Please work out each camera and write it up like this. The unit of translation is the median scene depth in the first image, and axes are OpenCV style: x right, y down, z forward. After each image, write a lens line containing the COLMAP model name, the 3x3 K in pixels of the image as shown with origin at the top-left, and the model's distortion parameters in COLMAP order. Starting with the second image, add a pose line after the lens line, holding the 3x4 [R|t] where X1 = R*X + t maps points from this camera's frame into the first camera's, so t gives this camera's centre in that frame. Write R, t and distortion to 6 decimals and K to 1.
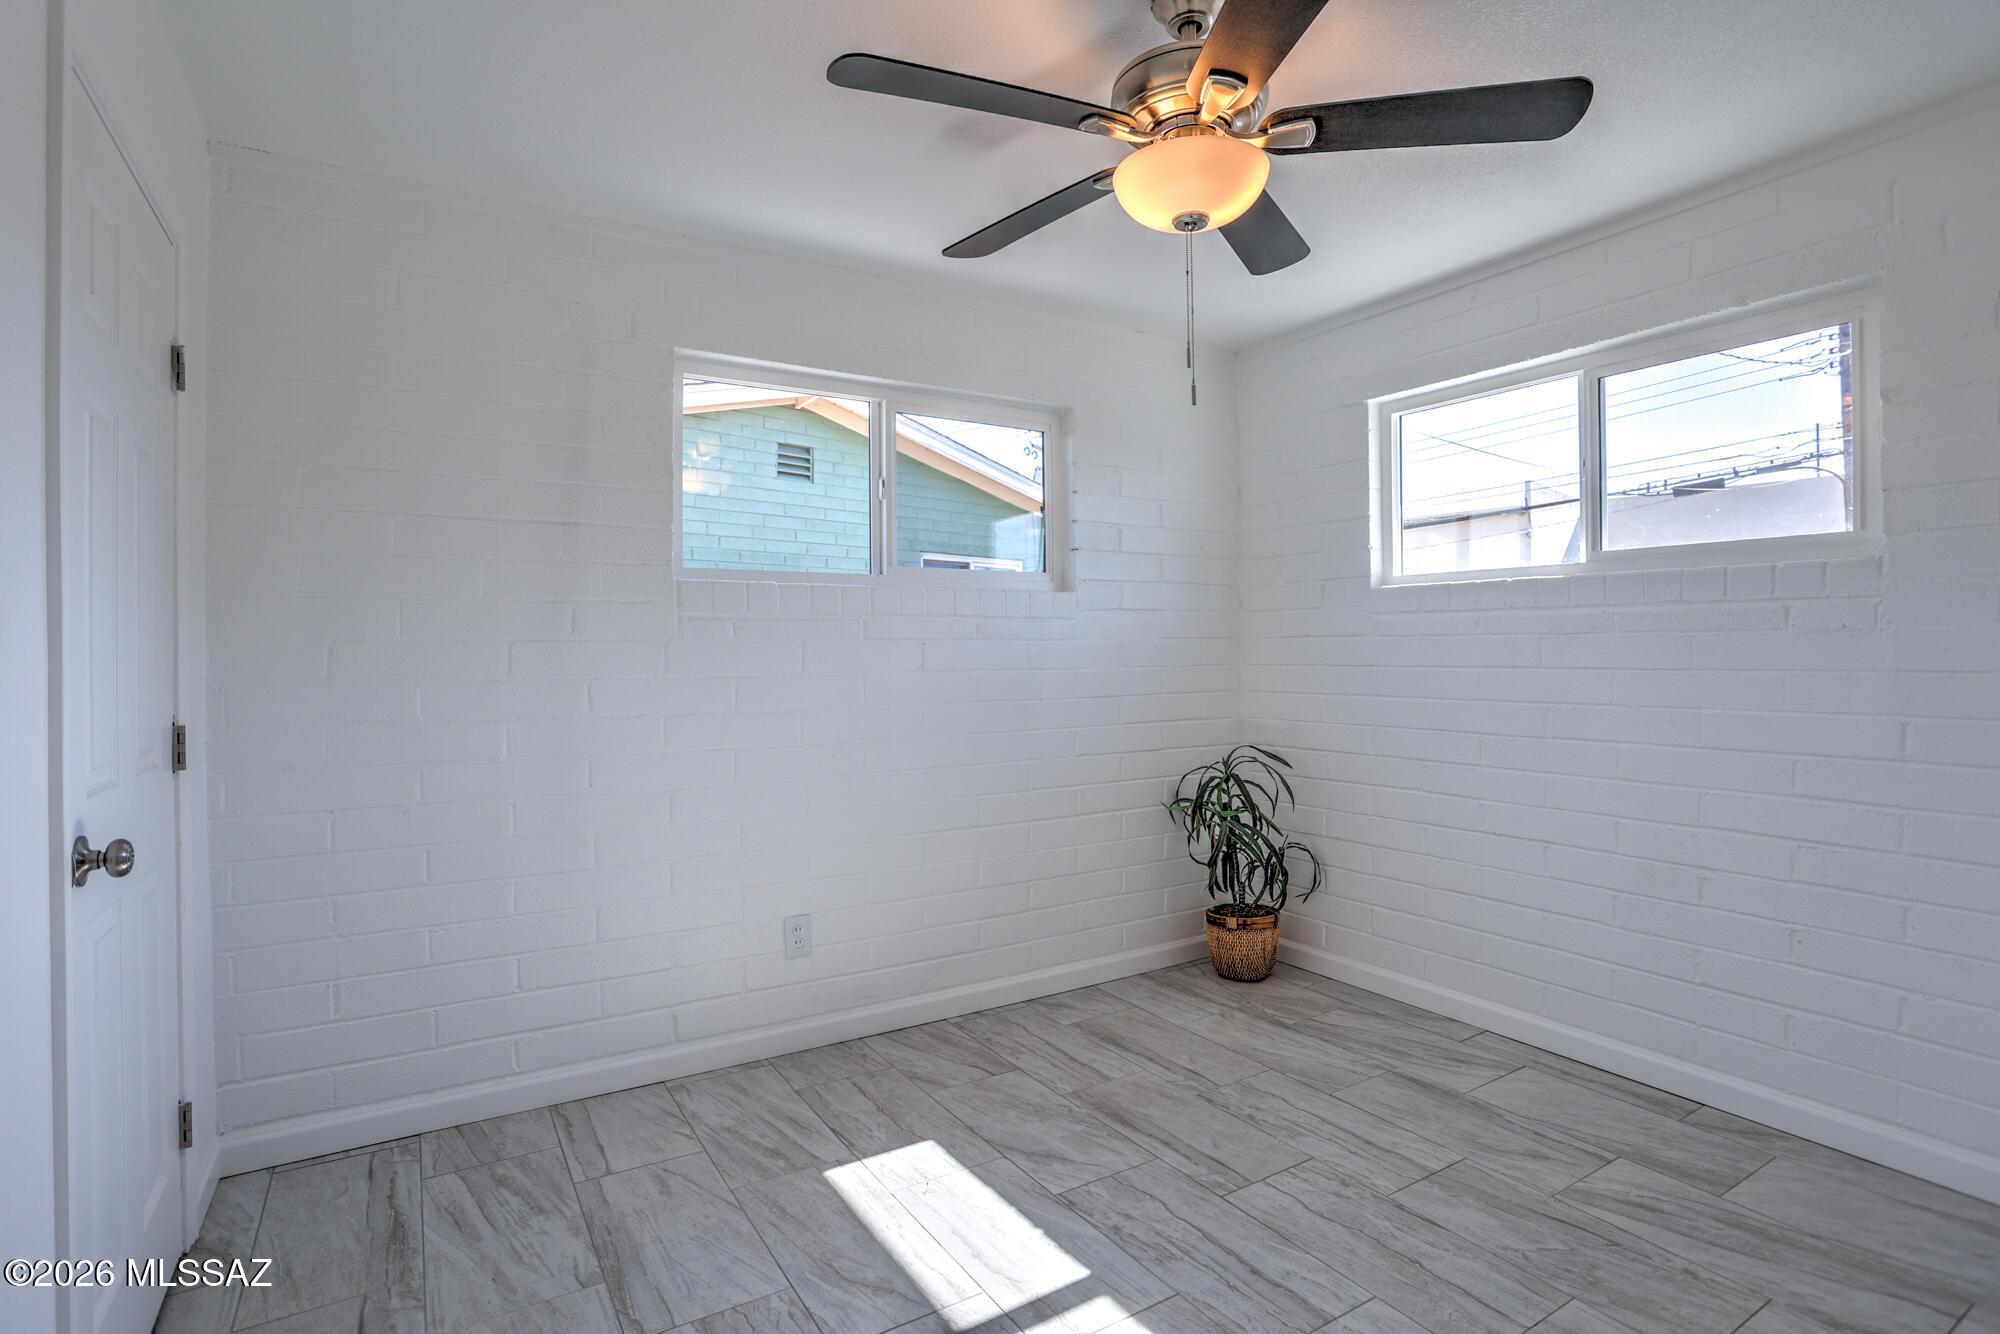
lens RADIAL K [[973.8, 0, 989.9], [0, 973.8, 674.6], [0, 0, 1]] dist [-0.063574, 0.020068]
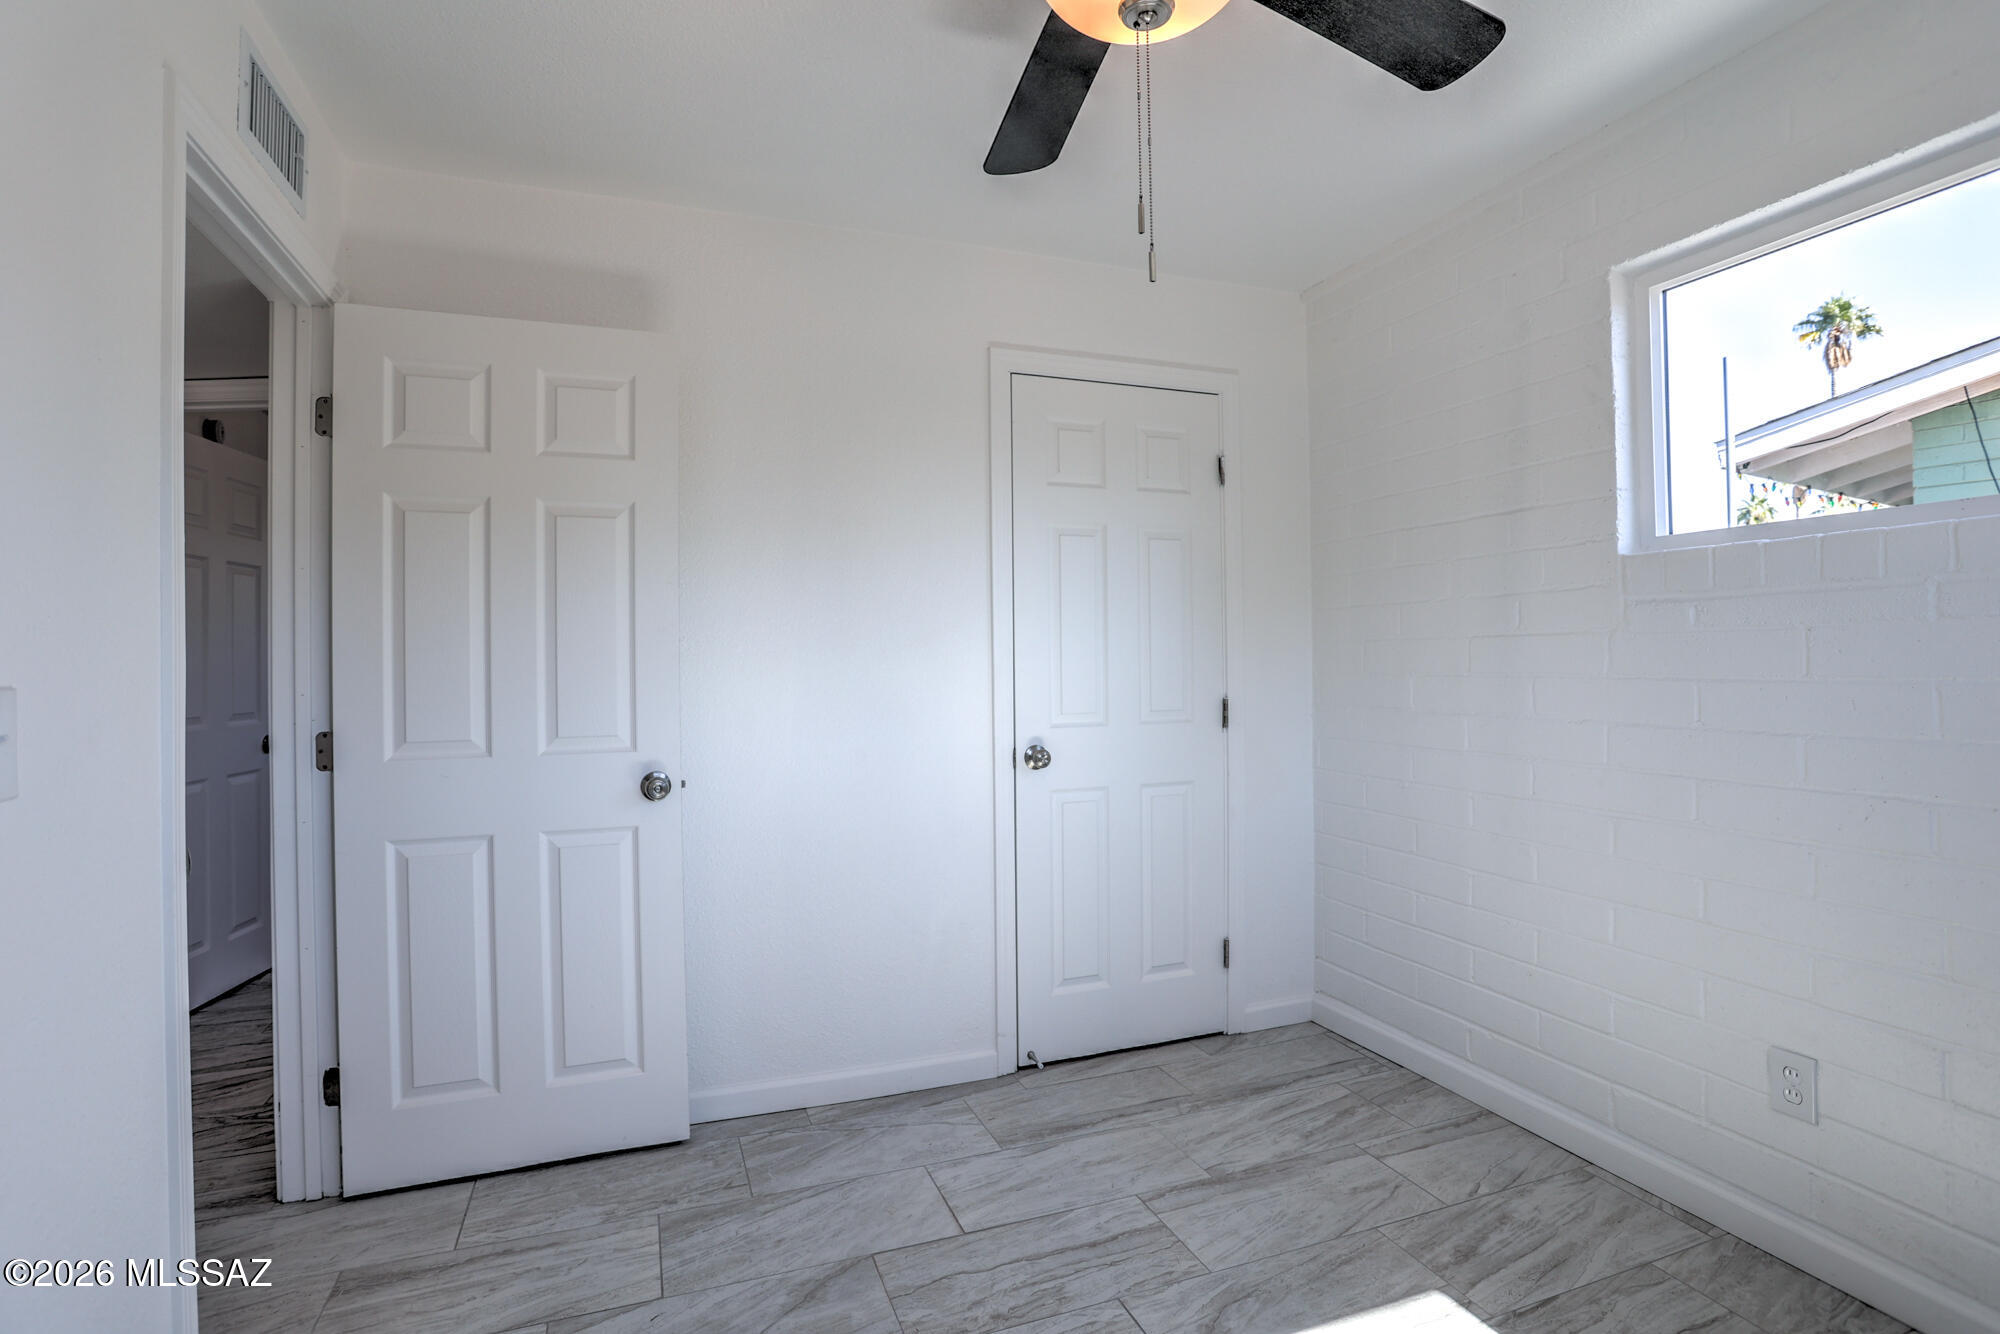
lens RADIAL K [[973.8, 0, 989.4], [0, 973.8, 663.7], [0, 0, 1]] dist [-0.063574, 0.020068]
pose [[-0.212632, 0.008709, -0.977093, 0.669688], [-0.003348, 0.999948, 0.009642, -0.016804], [0.977127, 0.005322, -0.212592, 0.784820]]
